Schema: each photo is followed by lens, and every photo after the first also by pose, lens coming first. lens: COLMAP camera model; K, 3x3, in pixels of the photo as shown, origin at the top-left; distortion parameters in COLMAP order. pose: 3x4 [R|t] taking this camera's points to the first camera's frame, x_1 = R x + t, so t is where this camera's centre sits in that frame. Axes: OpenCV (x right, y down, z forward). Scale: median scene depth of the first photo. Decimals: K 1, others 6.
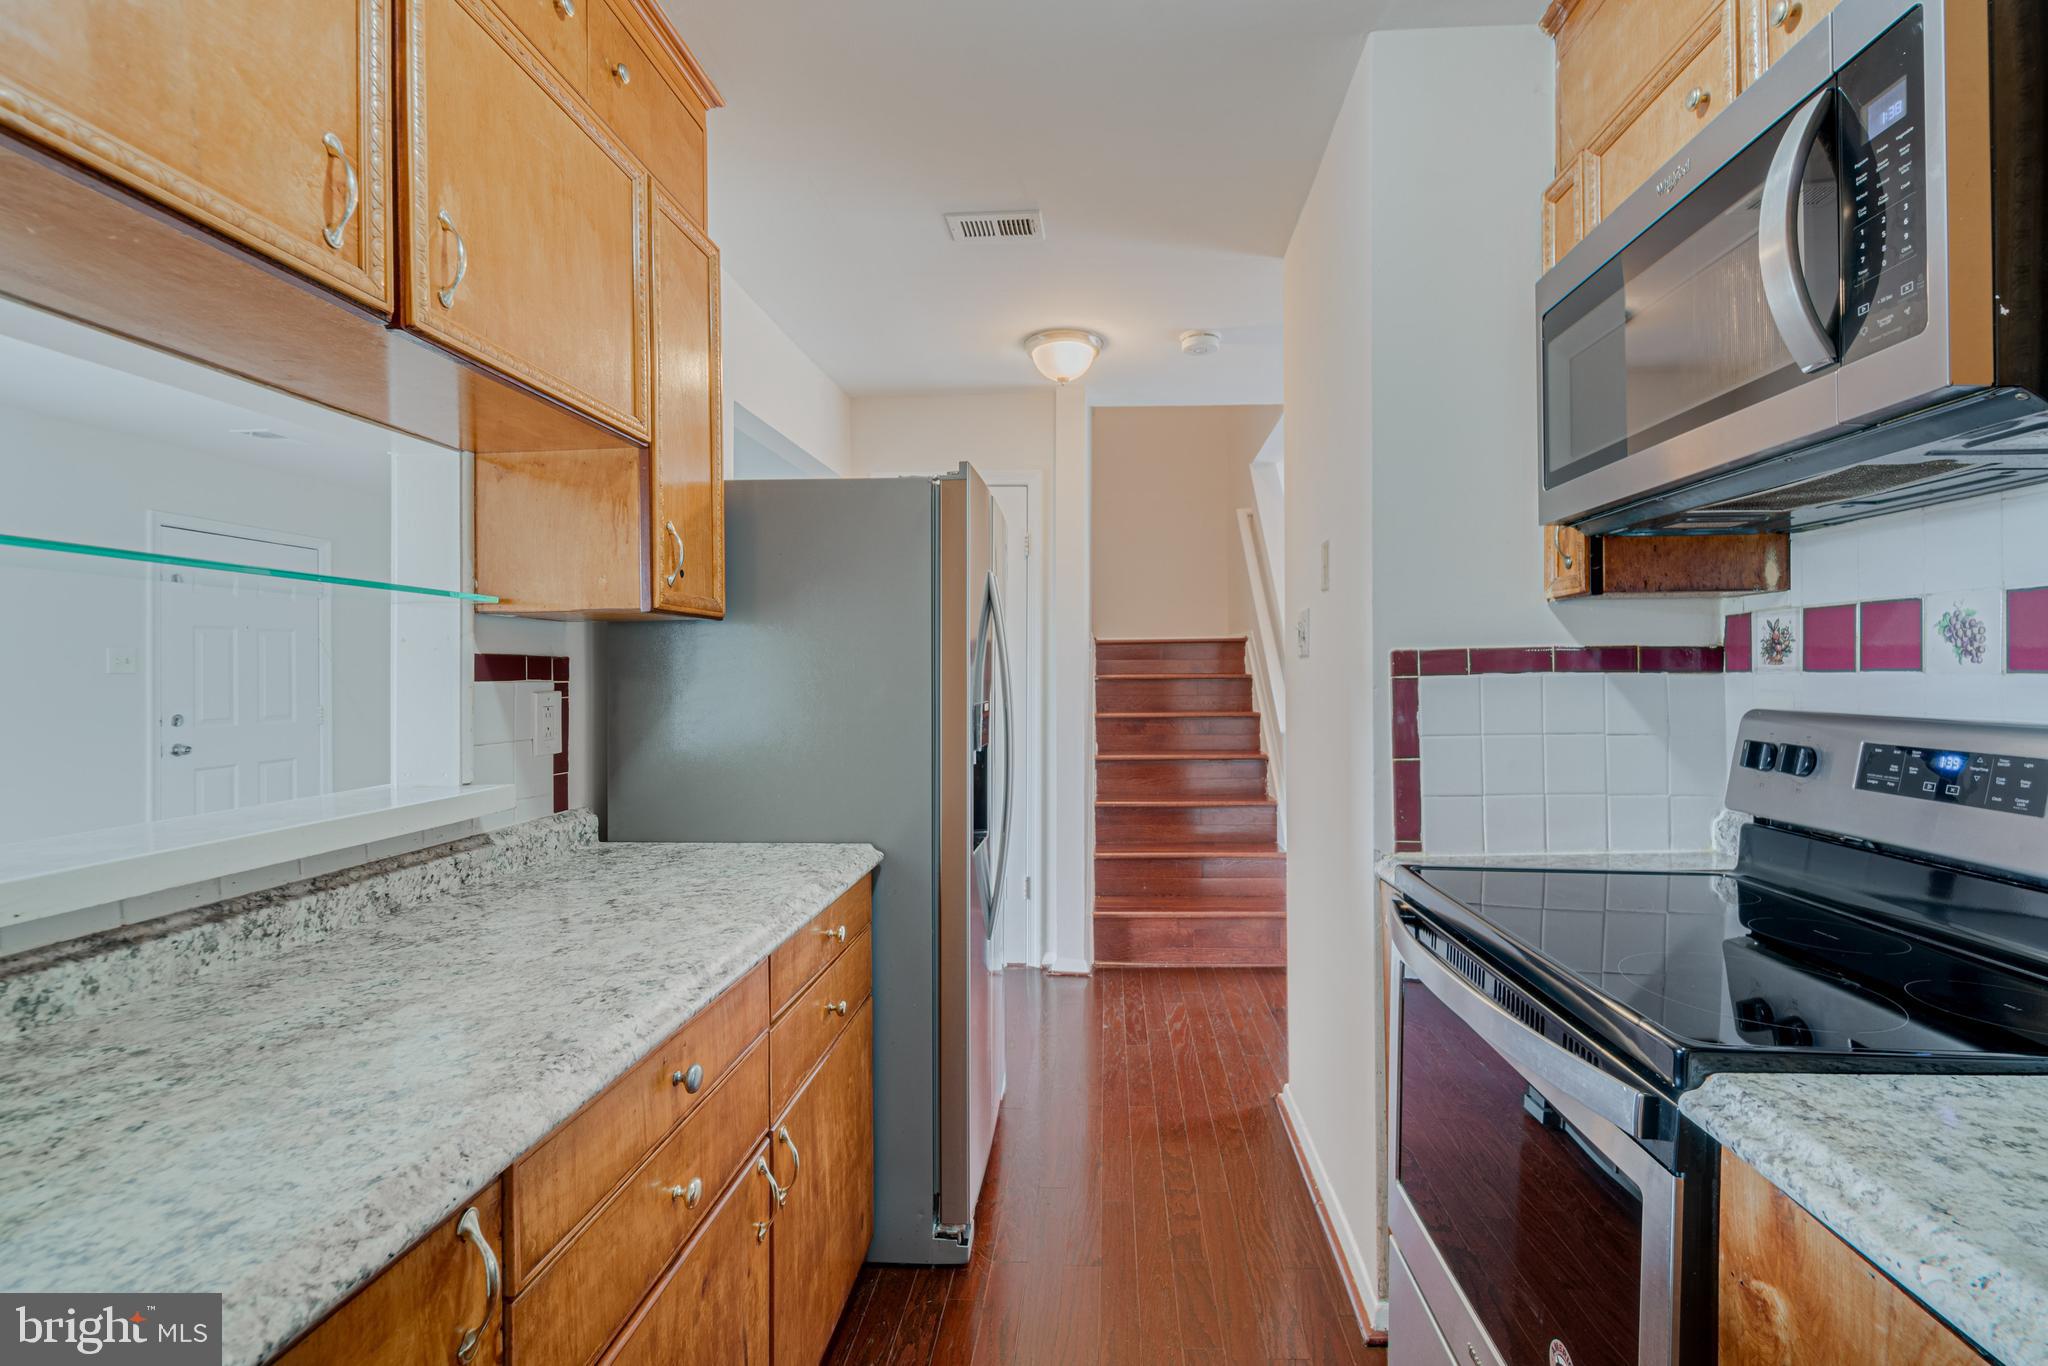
lens RADIAL K [[938.4, 0, 1028.6], [0, 938.4, 678.4], [0, 0, 1]] dist [-0.000970, -0.000766]
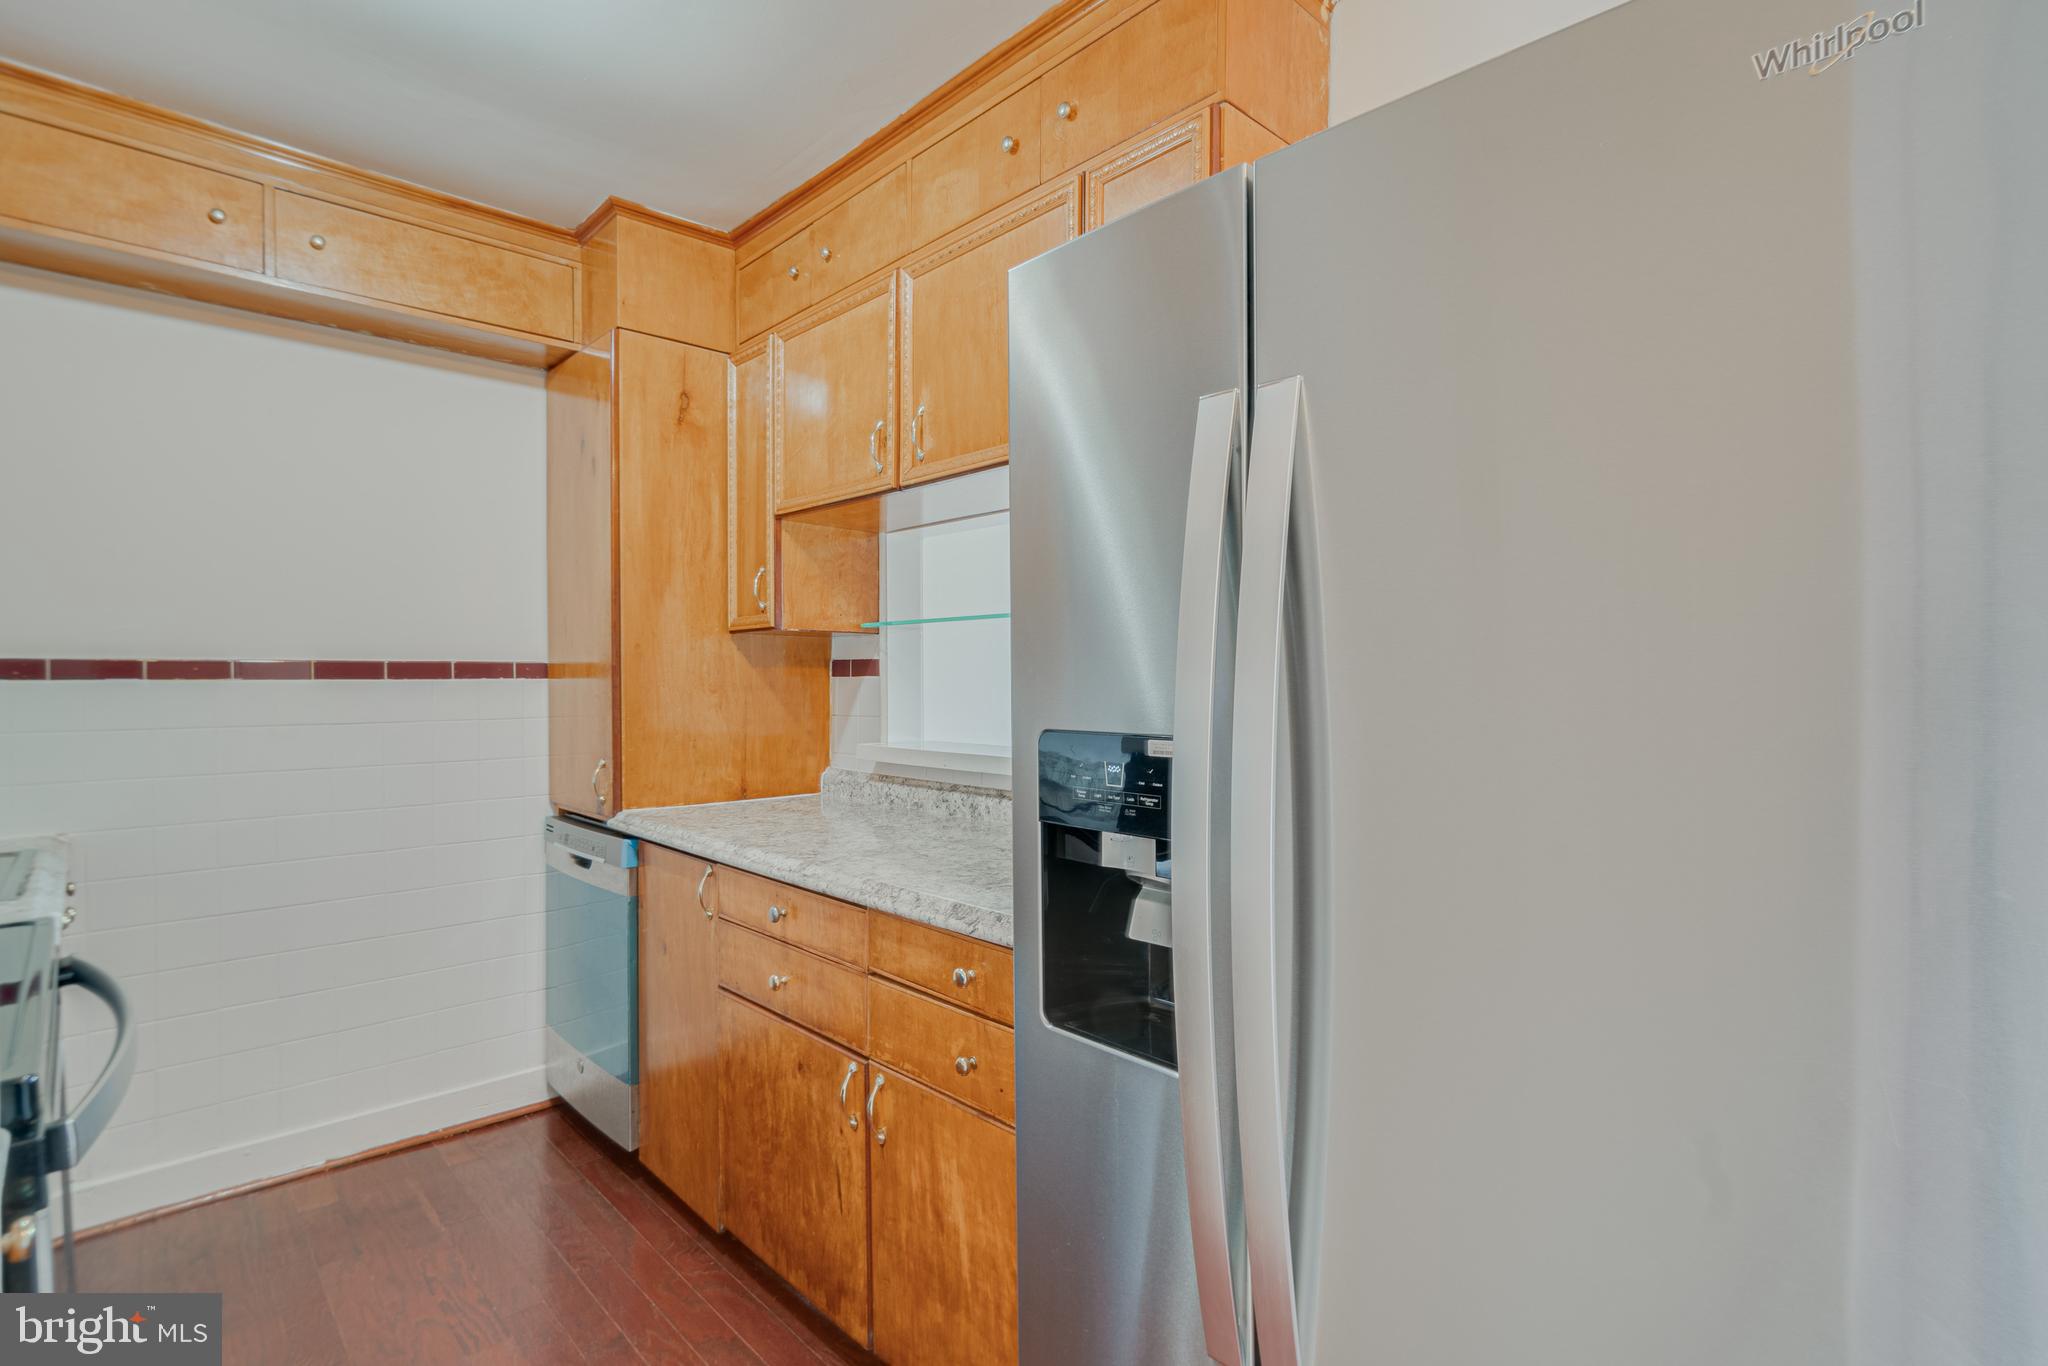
lens RADIAL K [[939.9, 0, 1033.0], [0, 939.9, 685.7], [0, 0, 1]] dist [-0.000576, -0.003264]
pose [[-0.679697, 0.015105, -0.733337, 0.523017], [0.004167, 0.999851, 0.016732, -0.006711], [0.733481, 0.008317, -0.679659, 2.347335]]
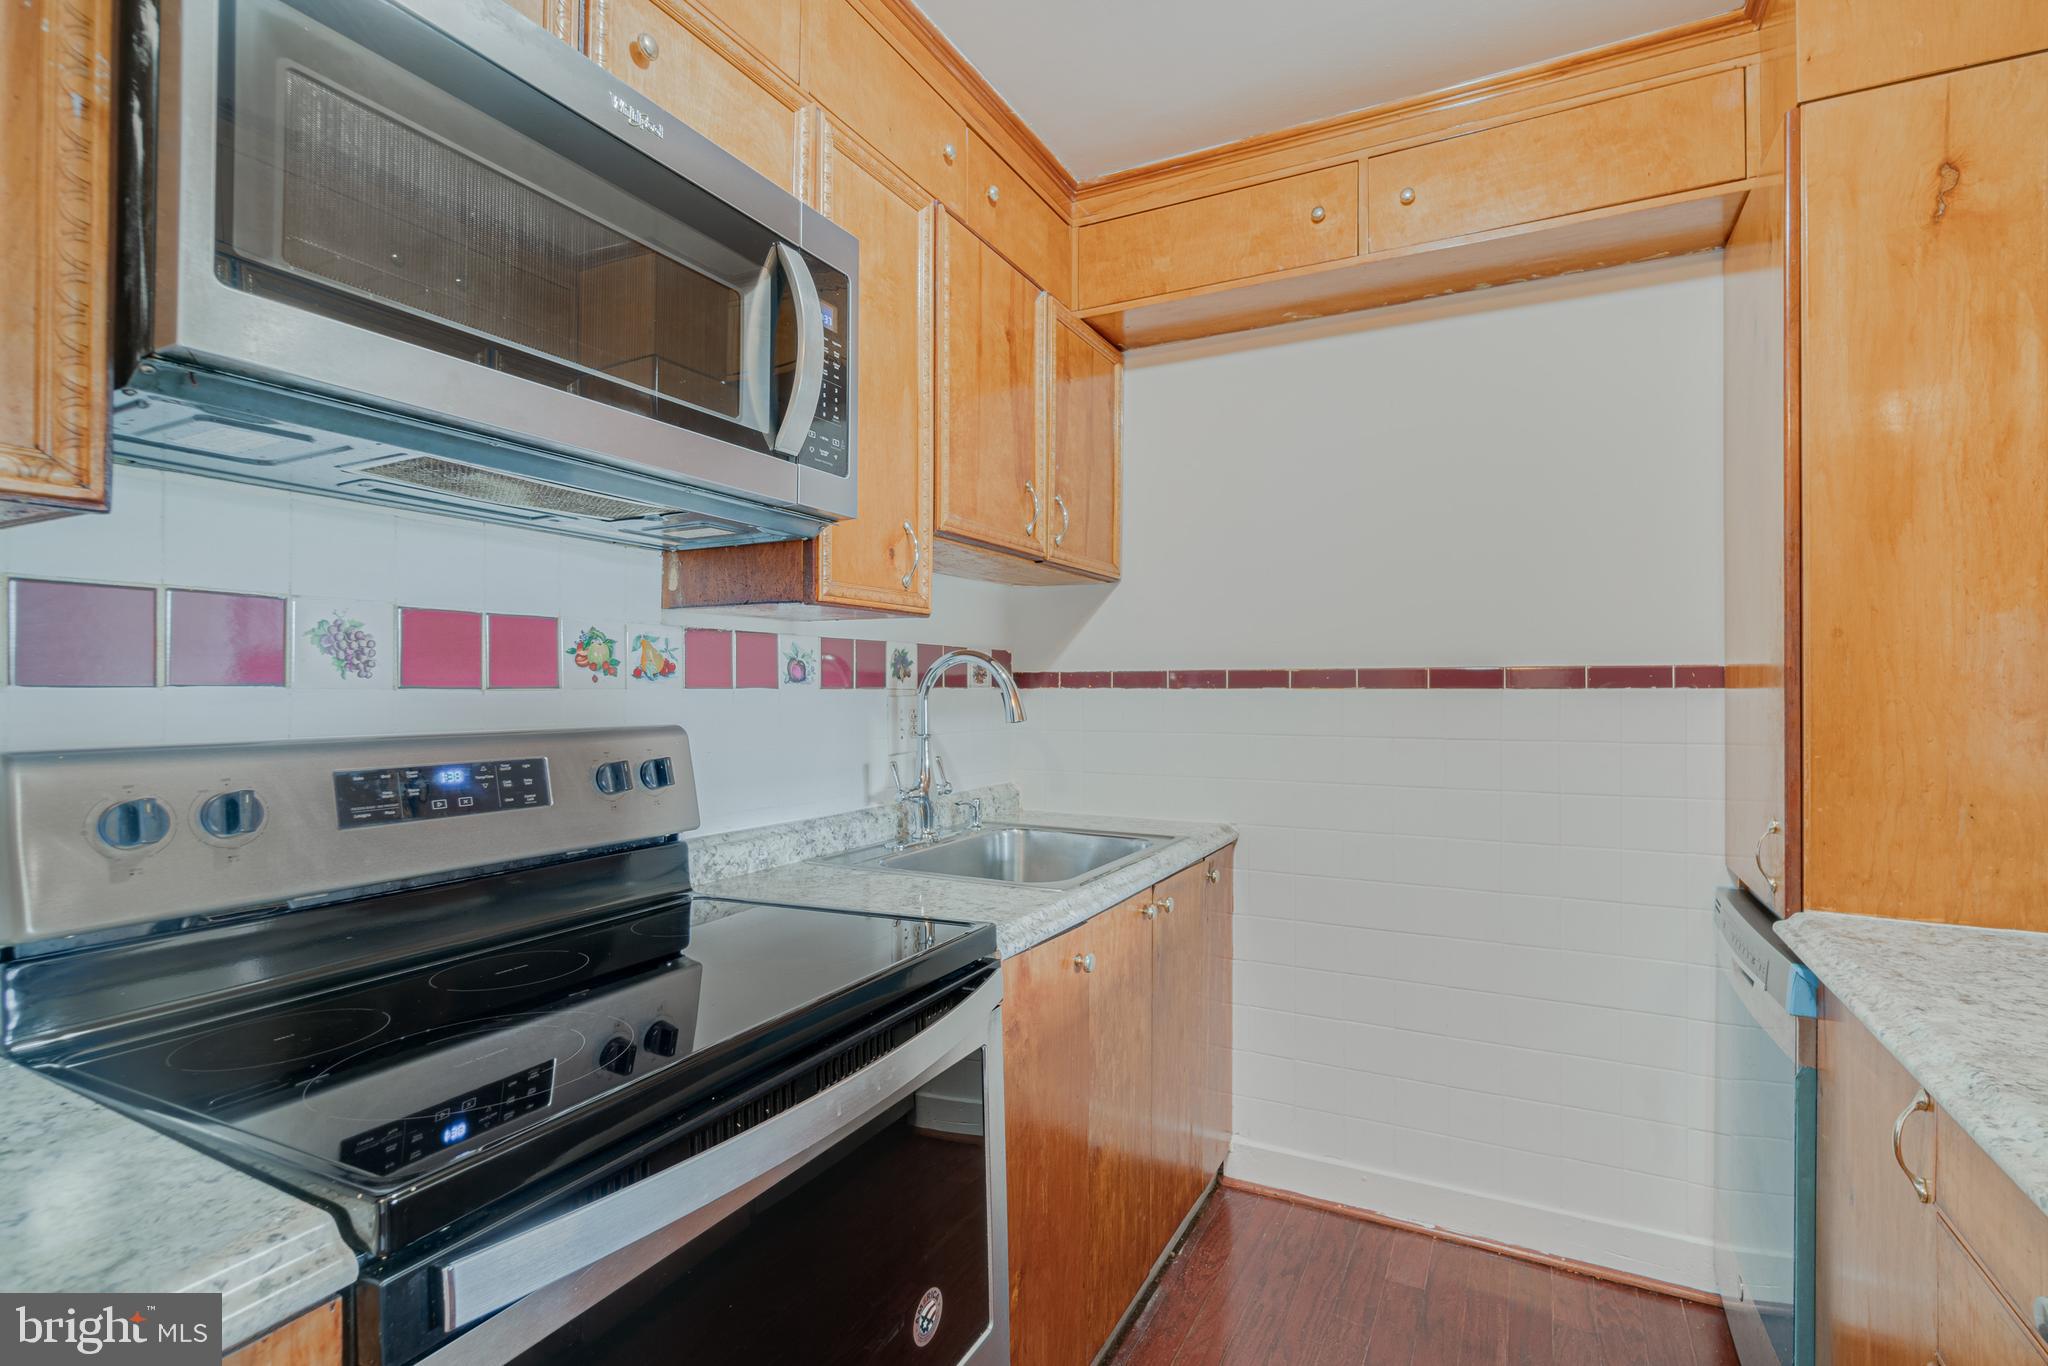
lens RADIAL K [[939.9, 0, 1017.4], [0, 939.9, 685.3], [0, 0, 1]] dist [-0.000576, -0.003264]
pose [[-0.917872, 0.008225, 0.396791, 0.024928], [0.008258, 0.999965, -0.001625, -0.001665], [-0.396791, 0.001785, -0.917907, 1.749048]]
